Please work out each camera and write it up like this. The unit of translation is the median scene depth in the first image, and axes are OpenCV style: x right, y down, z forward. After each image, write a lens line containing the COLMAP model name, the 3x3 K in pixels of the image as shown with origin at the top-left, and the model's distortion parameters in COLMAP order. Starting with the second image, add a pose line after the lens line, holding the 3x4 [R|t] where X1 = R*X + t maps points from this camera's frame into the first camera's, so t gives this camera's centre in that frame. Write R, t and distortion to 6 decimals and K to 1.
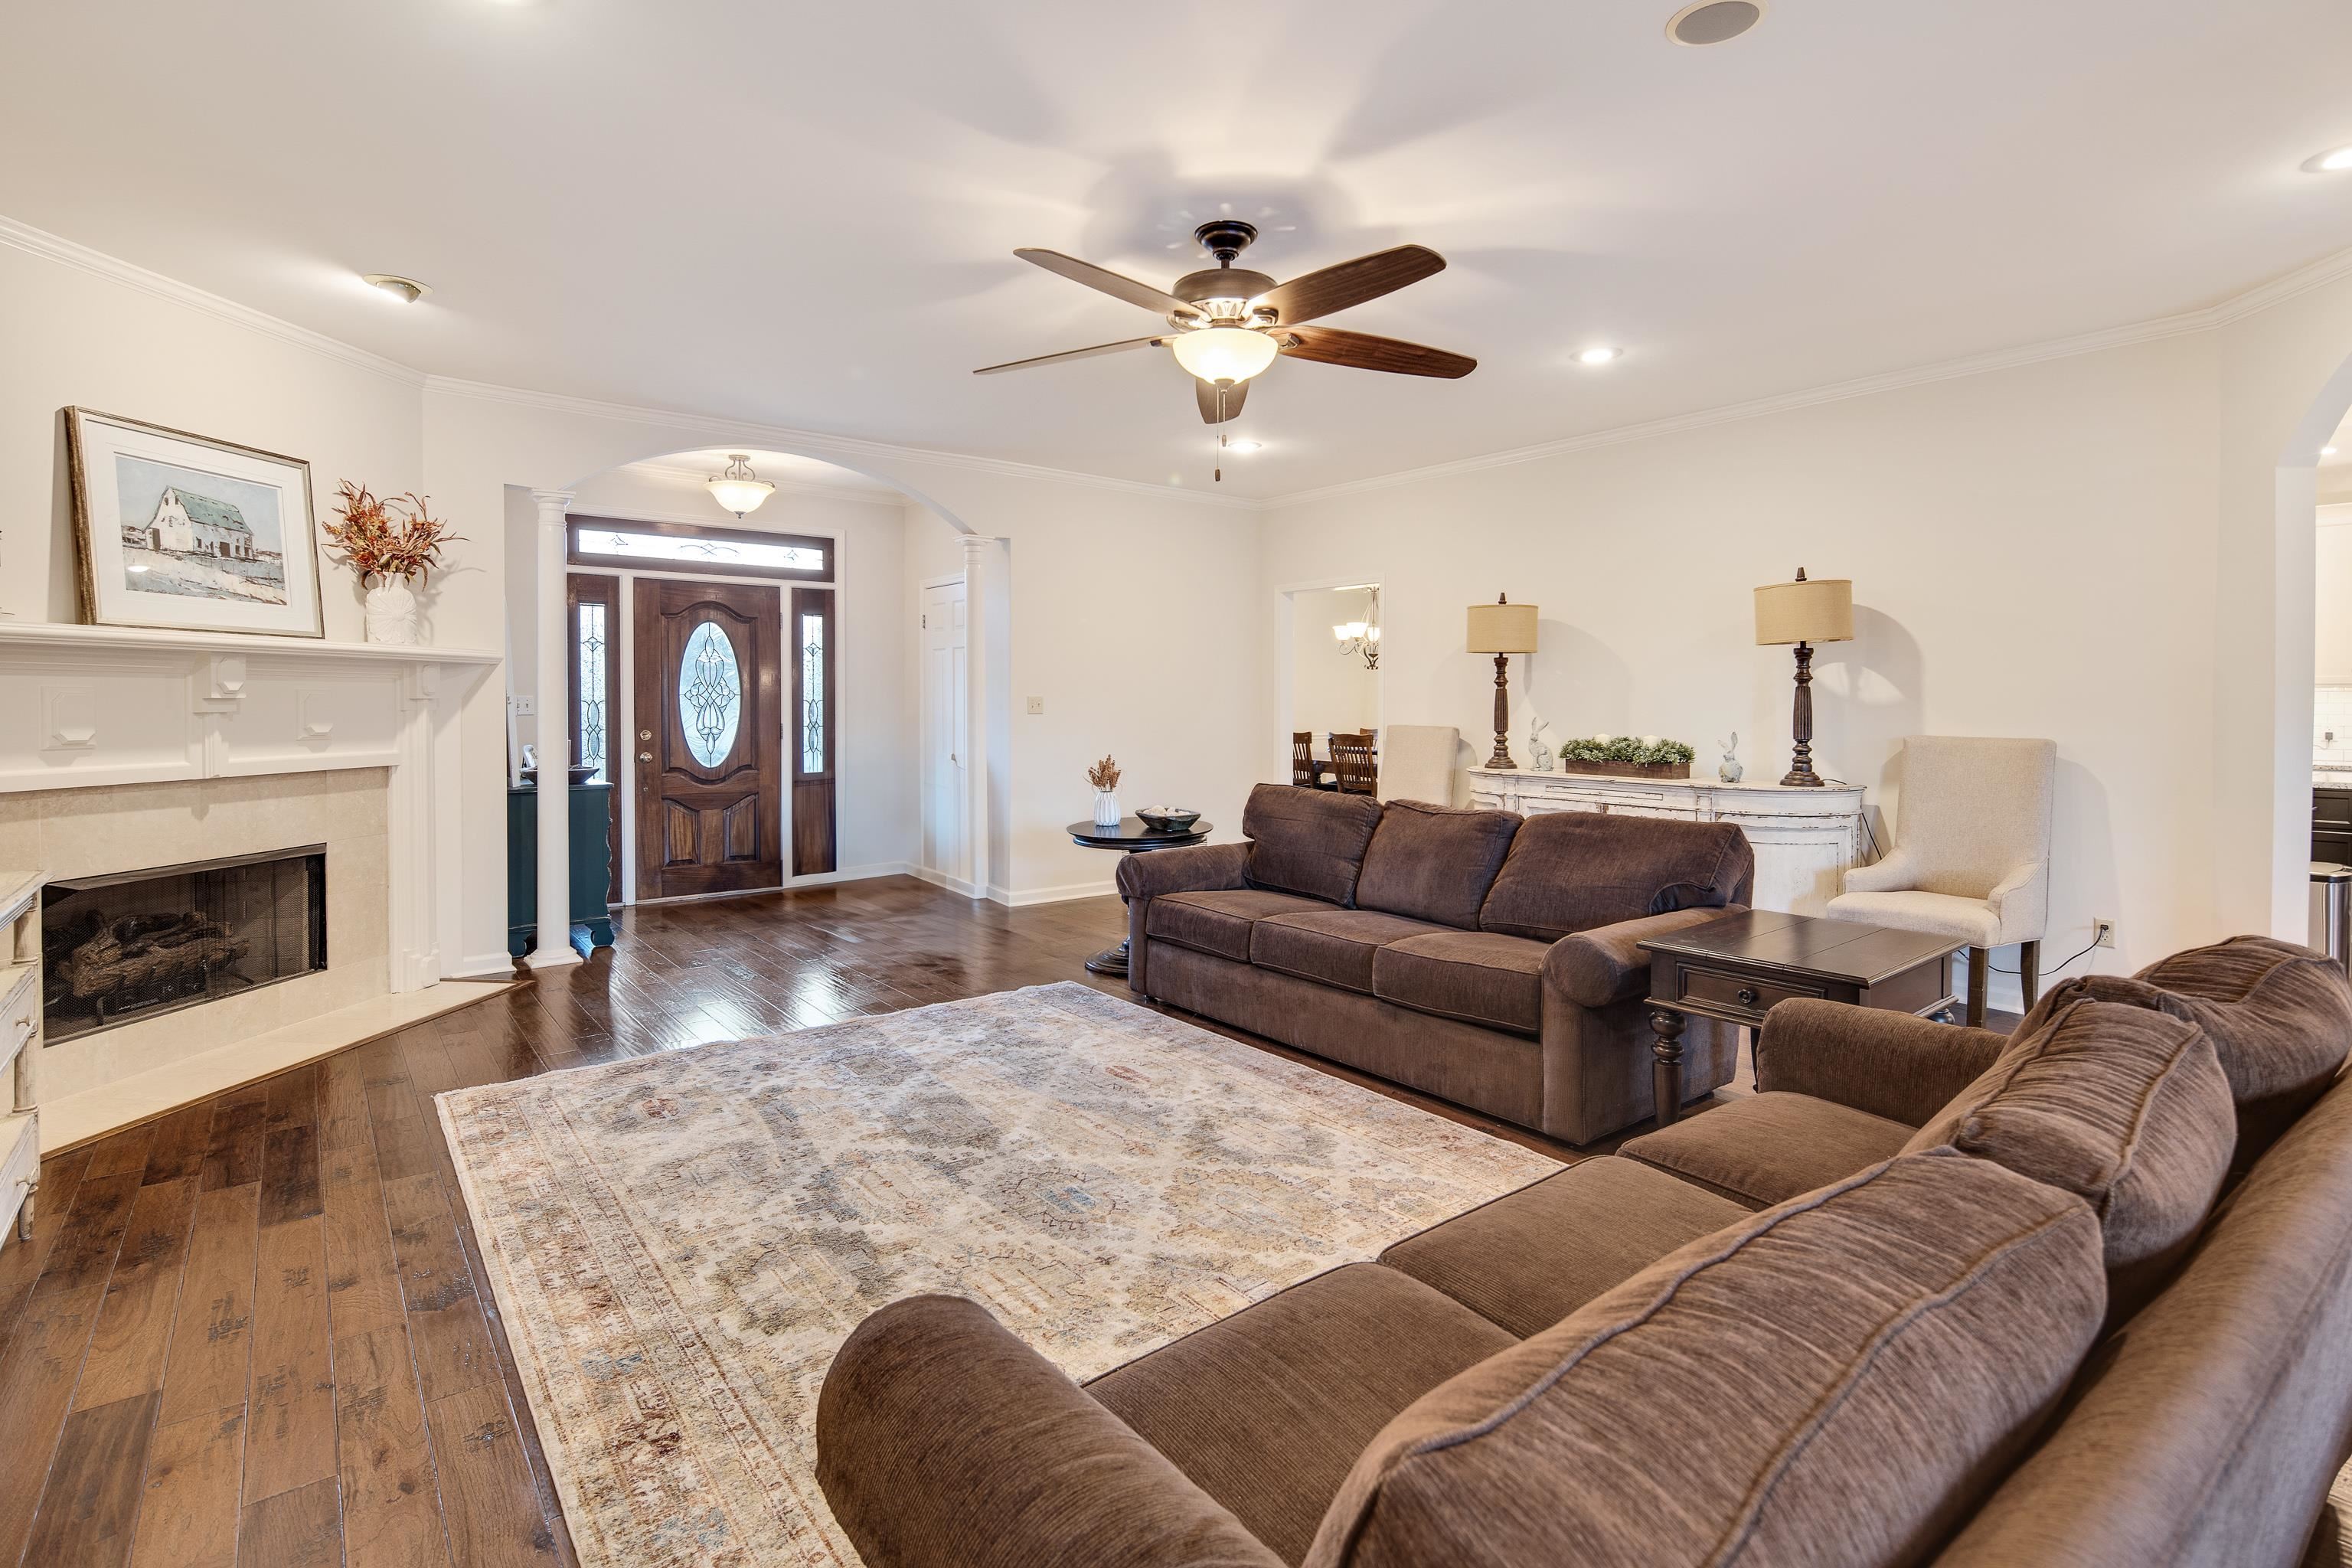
lens RADIAL K [[1133.8, 0, 1169.1], [0, 1133.8, 715.9], [0, 0, 1]] dist [0.001558, 0.000218]
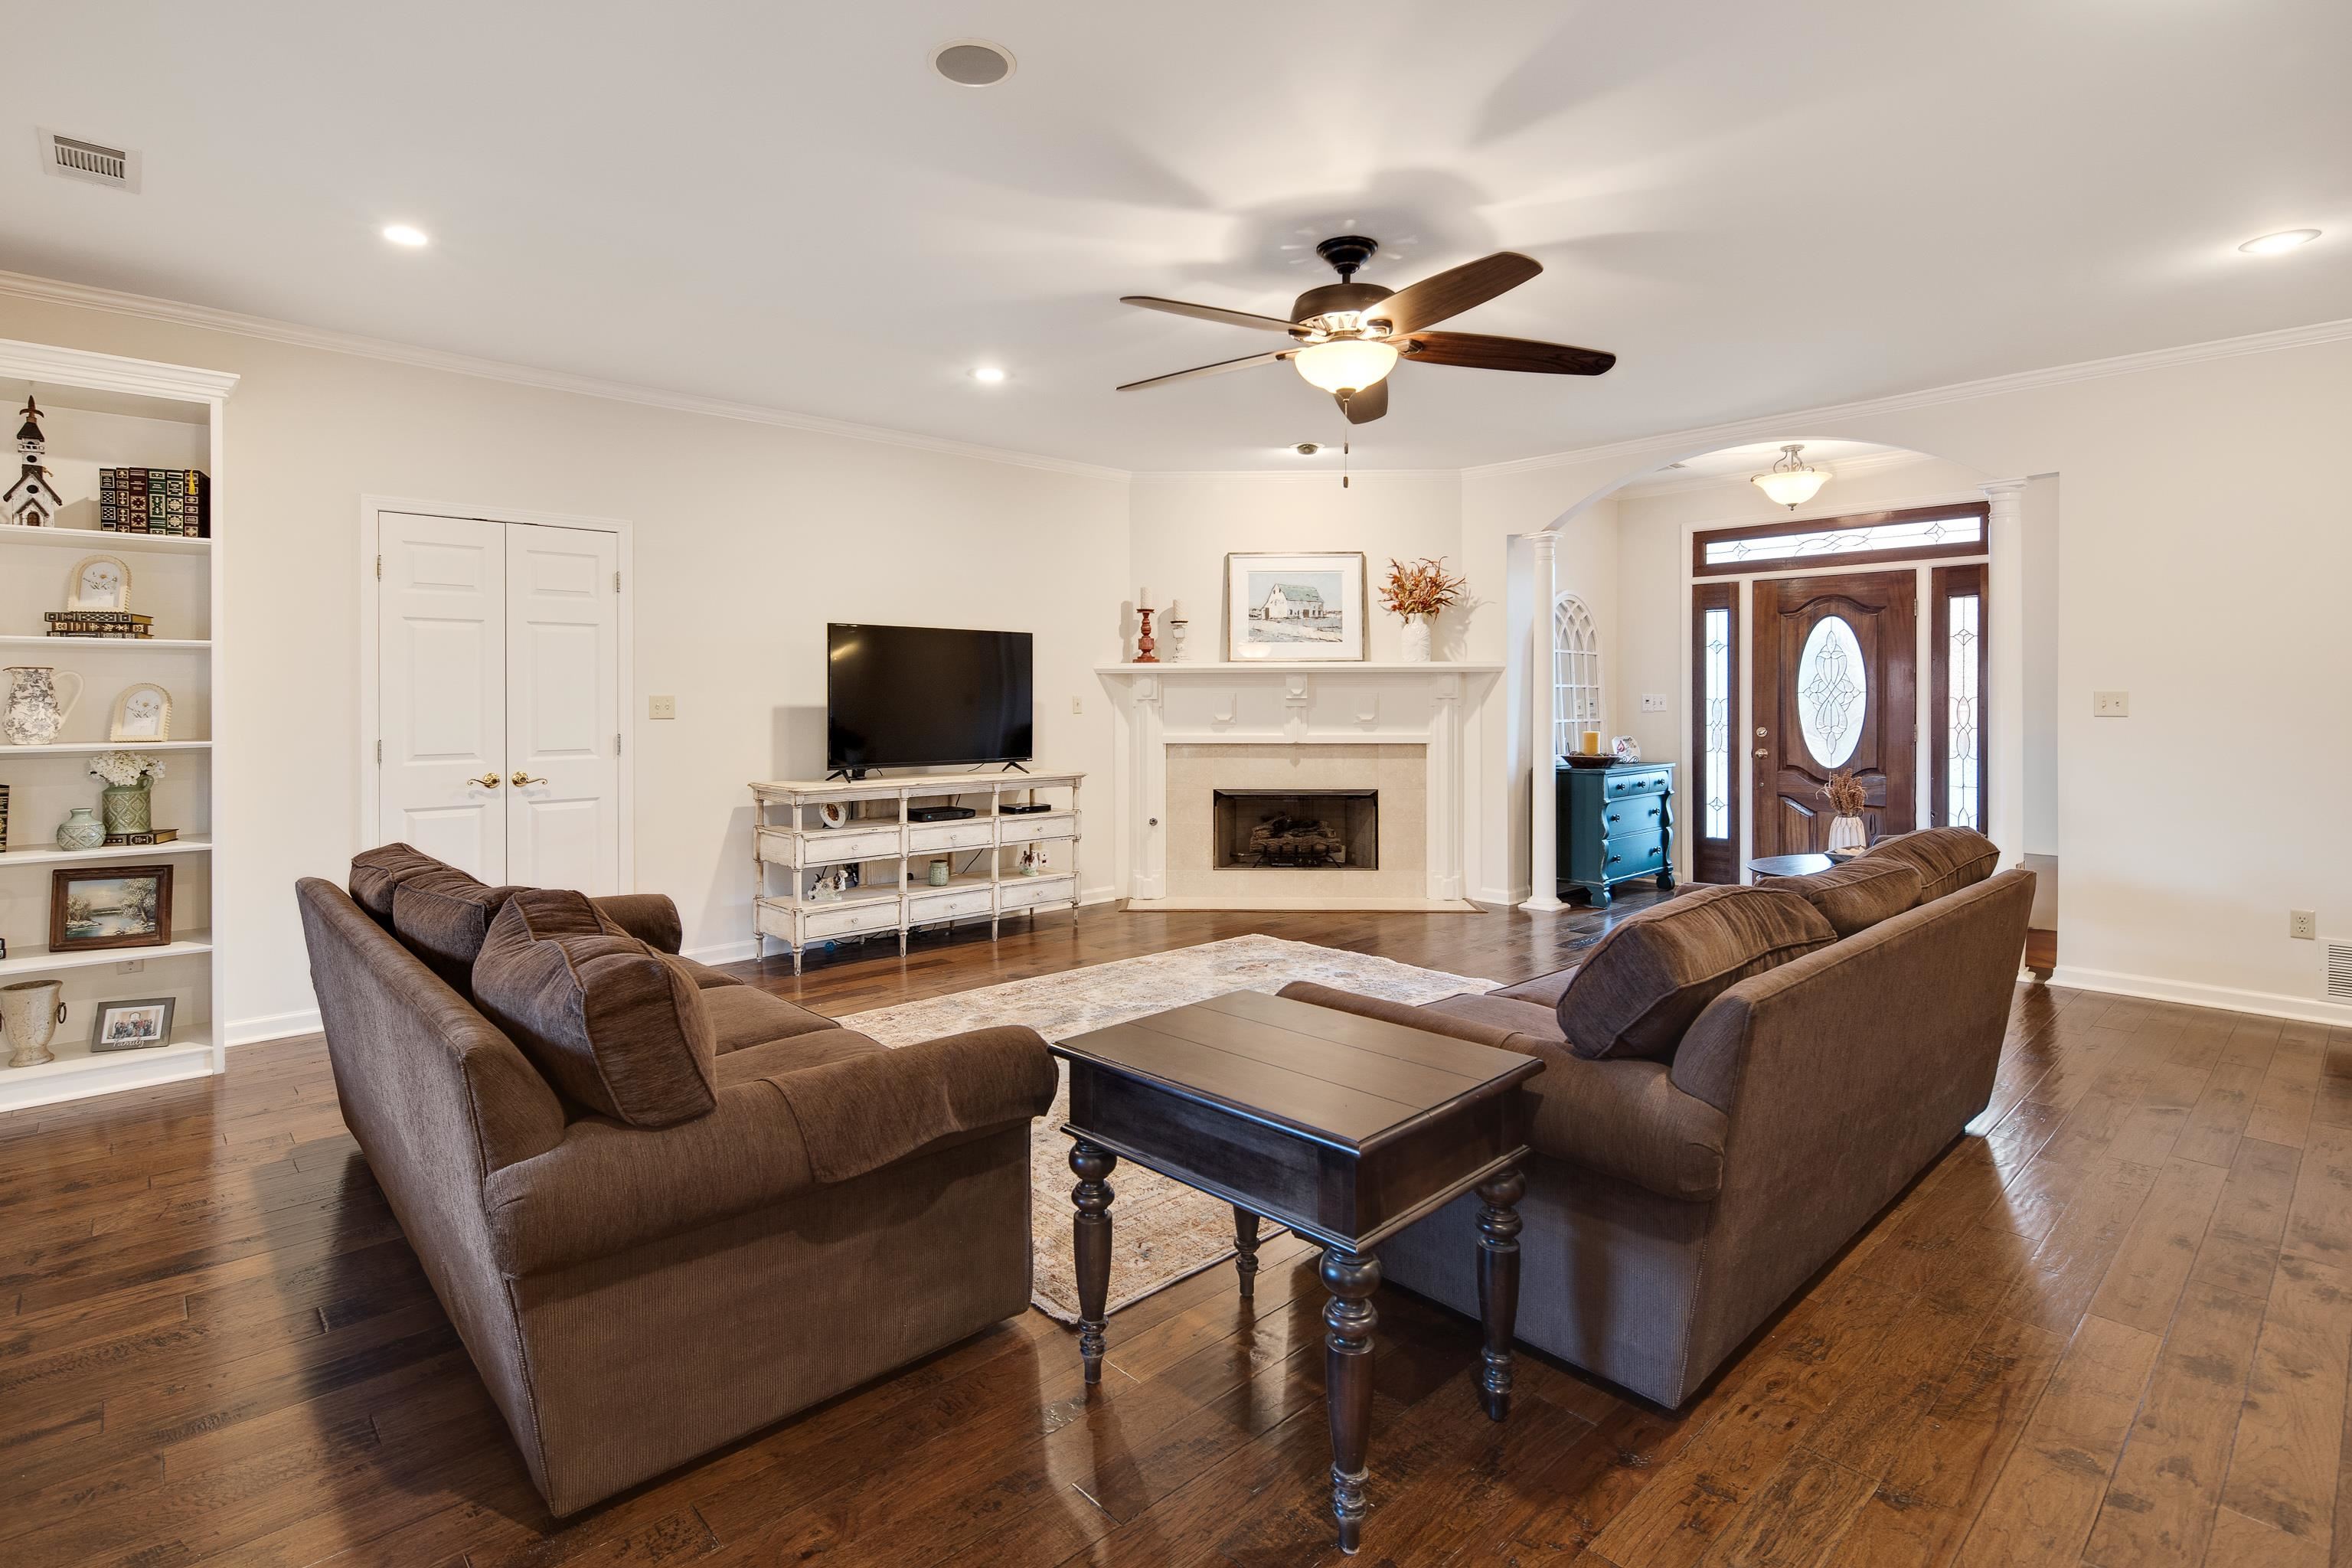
lens RADIAL K [[1148.6, 0, 1167.1], [0, 1148.6, 694.8], [0, 0, 1]] dist [-0.000923, -0.000885]
pose [[0.088704, -0.007202, -0.996032, 0.747491], [-0.011178, 0.999904, -0.008226, -0.003291], [0.995995, 0.011864, 0.088615, 0.515773]]
